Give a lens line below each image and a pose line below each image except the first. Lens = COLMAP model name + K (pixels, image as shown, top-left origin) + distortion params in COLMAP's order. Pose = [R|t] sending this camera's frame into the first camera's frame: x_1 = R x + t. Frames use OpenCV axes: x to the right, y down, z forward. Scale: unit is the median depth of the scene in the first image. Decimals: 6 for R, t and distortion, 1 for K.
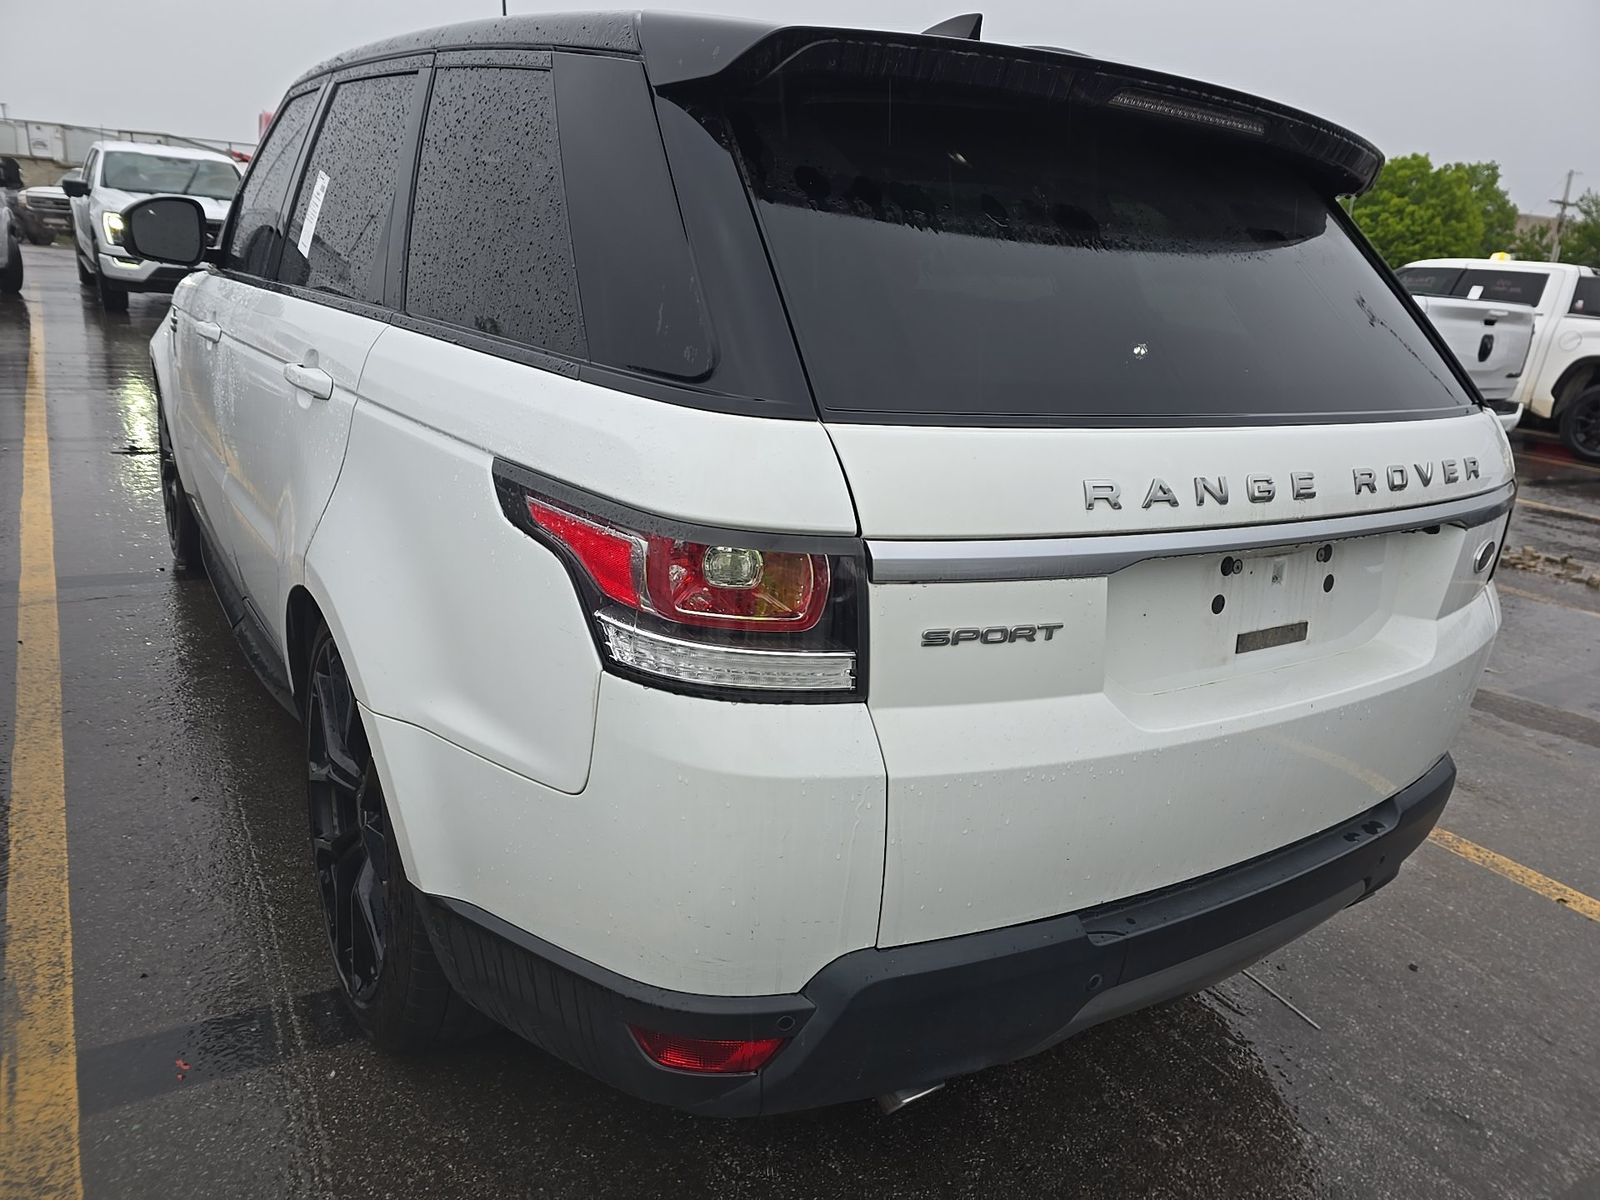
lens RADIAL K [[1094.6, 0, 790.3], [0, 1094.6, 607.2], [0, 0, 1]] dist [0.036186, -0.021512]
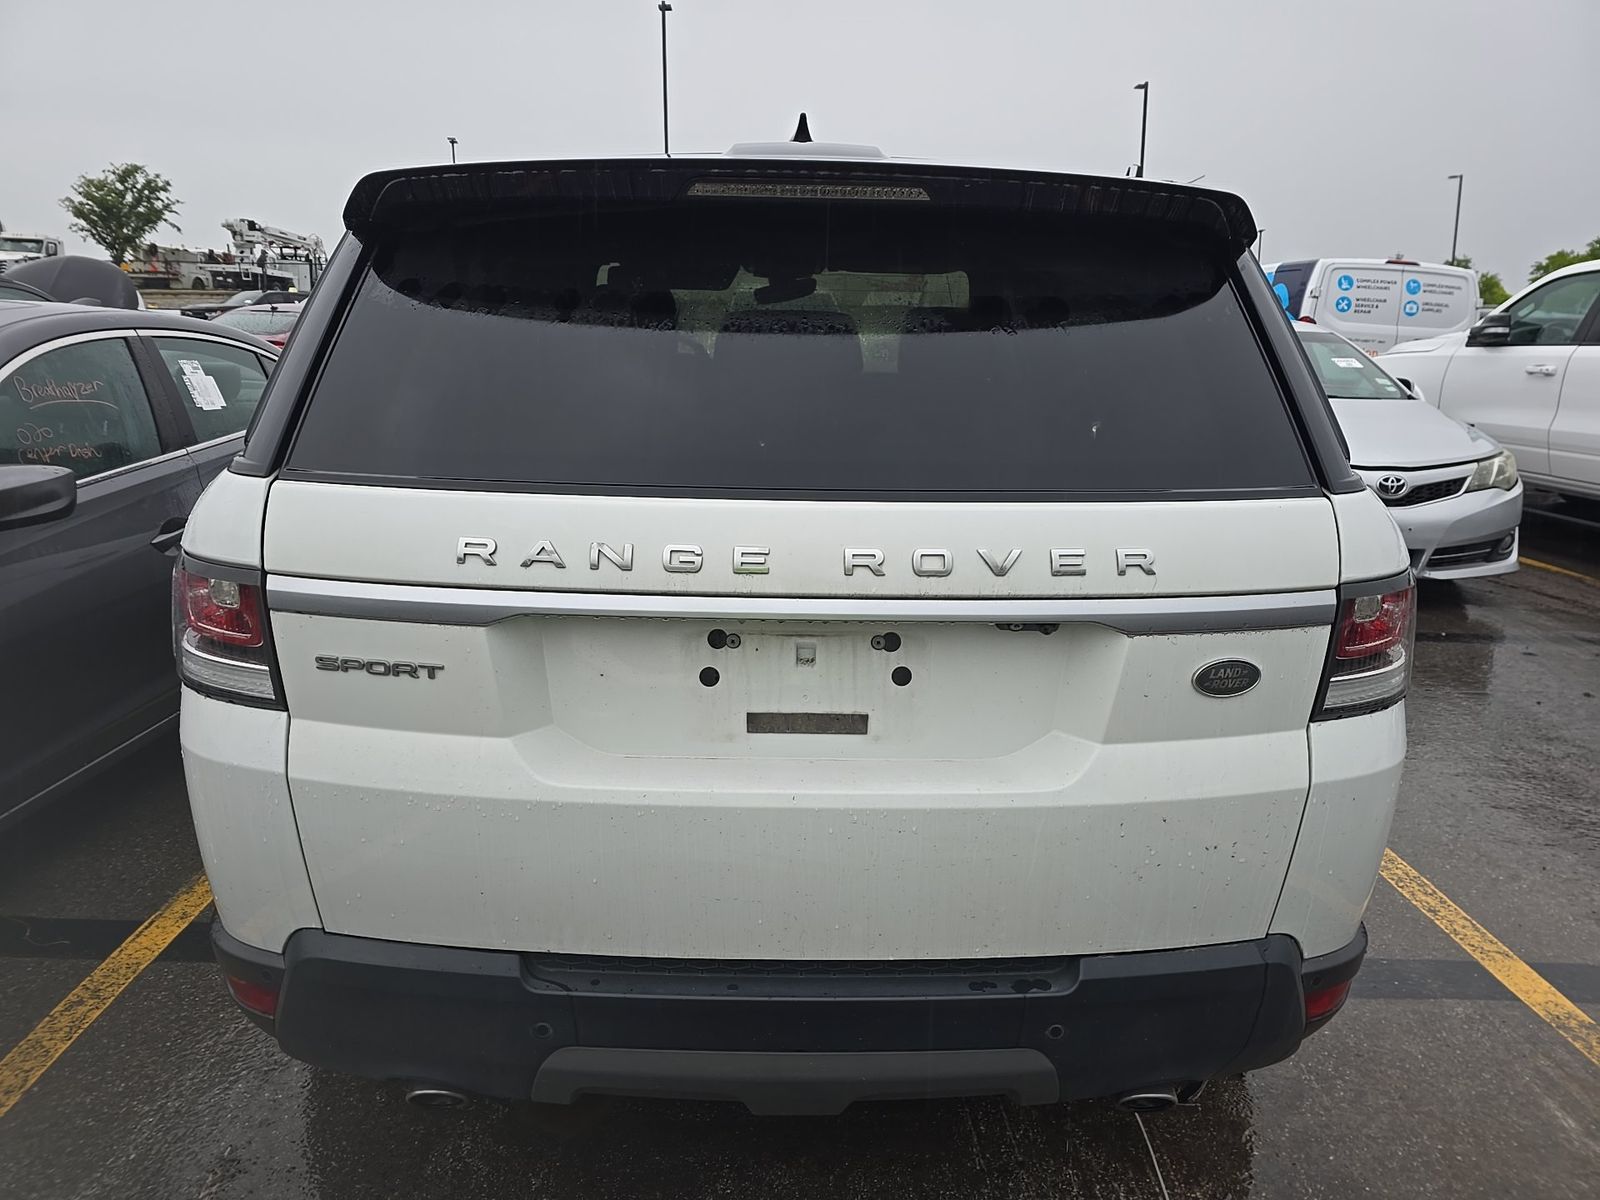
lens RADIAL K [[1094.6, 0, 796.0], [0, 1094.6, 594.1], [0, 0, 1]] dist [0.036186, -0.021512]
pose [[0.858806, 0.067175, -0.507877, 1.014397], [-0.115569, 0.991215, -0.064320, -0.023854], [0.499095, 0.113933, 0.859025, 0.201371]]
